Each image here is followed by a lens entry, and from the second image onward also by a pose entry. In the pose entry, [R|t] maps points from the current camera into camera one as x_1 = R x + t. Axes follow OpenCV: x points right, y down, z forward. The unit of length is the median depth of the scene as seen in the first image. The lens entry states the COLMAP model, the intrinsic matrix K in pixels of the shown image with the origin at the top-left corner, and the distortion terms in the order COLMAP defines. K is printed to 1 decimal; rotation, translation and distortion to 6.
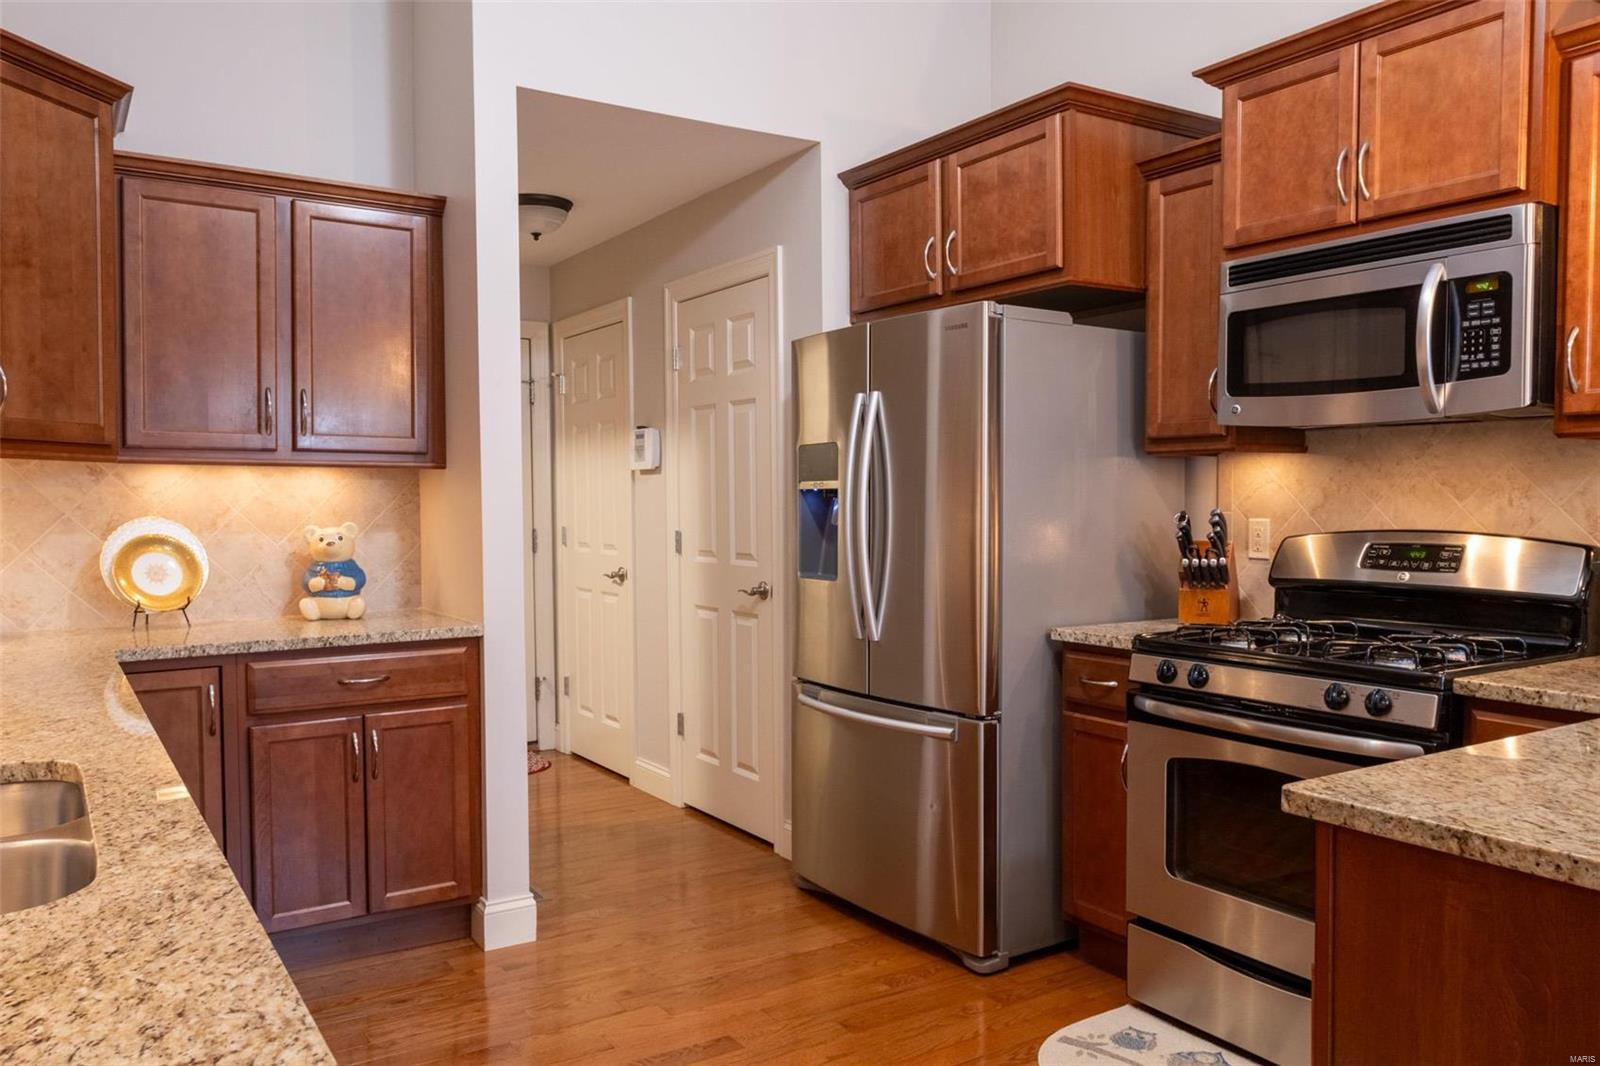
lens RADIAL K [[1186.5, 0, 801.5], [0, 1186.5, 533.0], [0, 0, 1]] dist [0.001865, 0.012228]
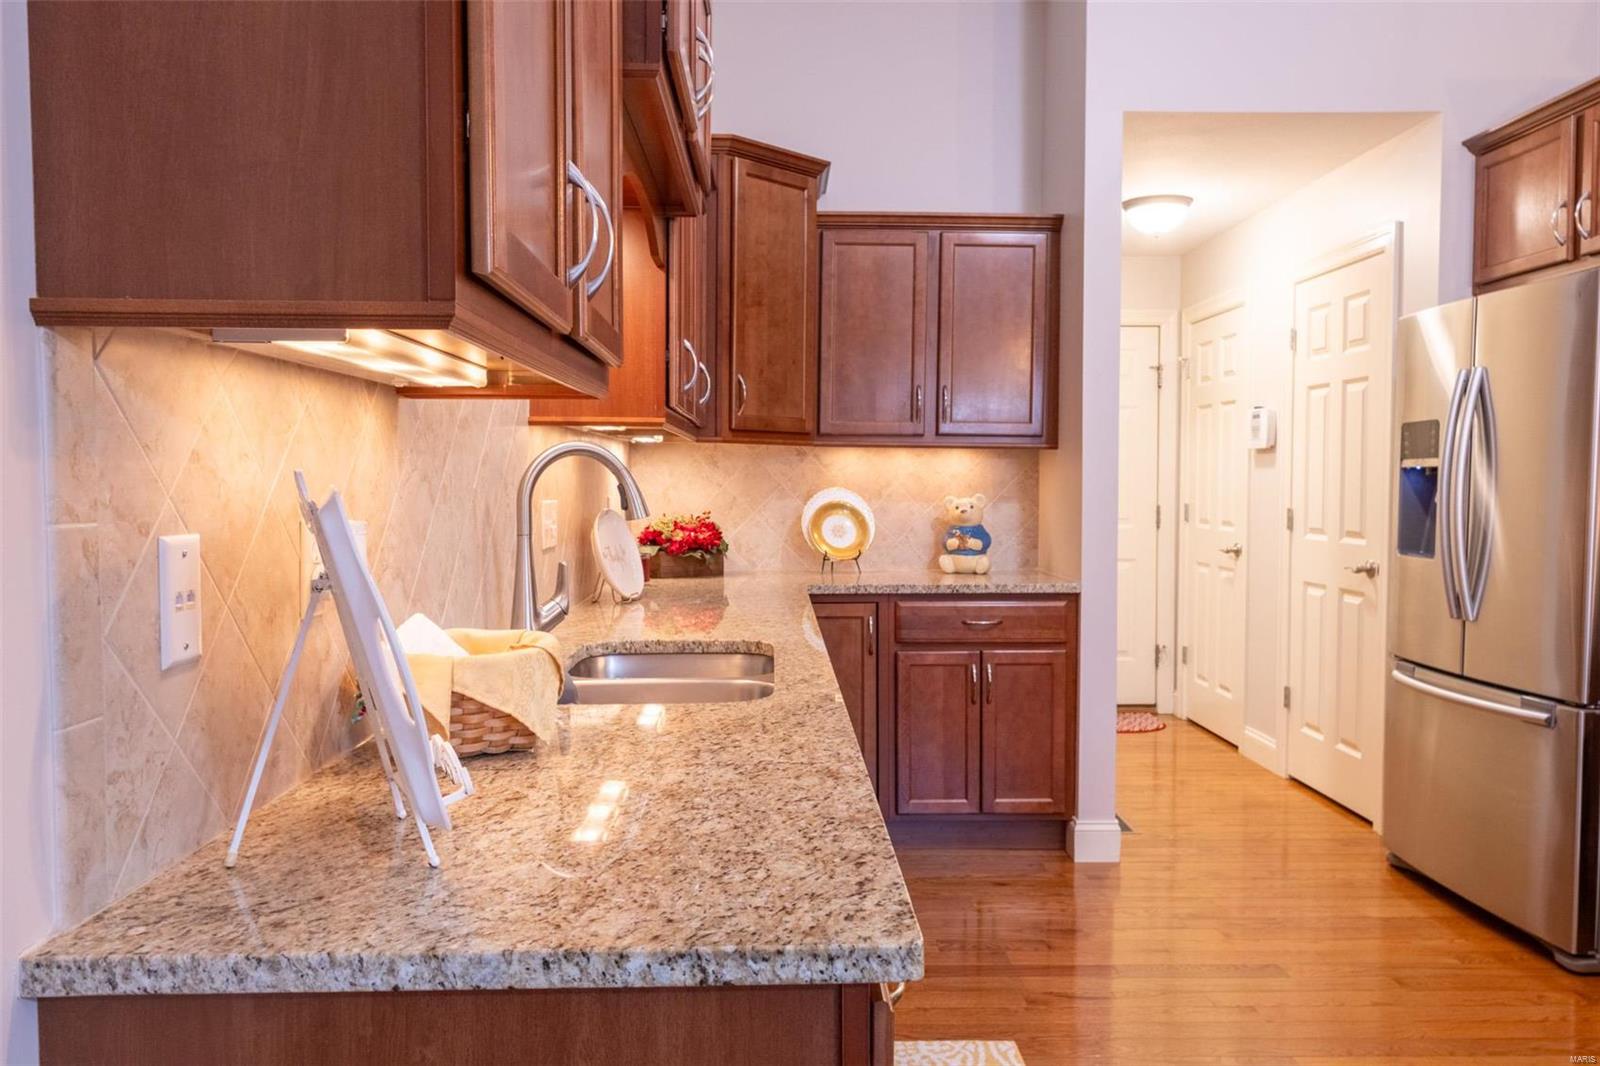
lens RADIAL K [[1186.5, 0, 801.4], [0, 1186.5, 530.8], [0, 0, 1]] dist [0.001865, 0.012228]
pose [[0.853107, 0.029304, -0.520912, 0.102877], [-0.021824, 0.999552, 0.020488, 0.008243], [0.521279, -0.006111, 0.853365, -0.135814]]
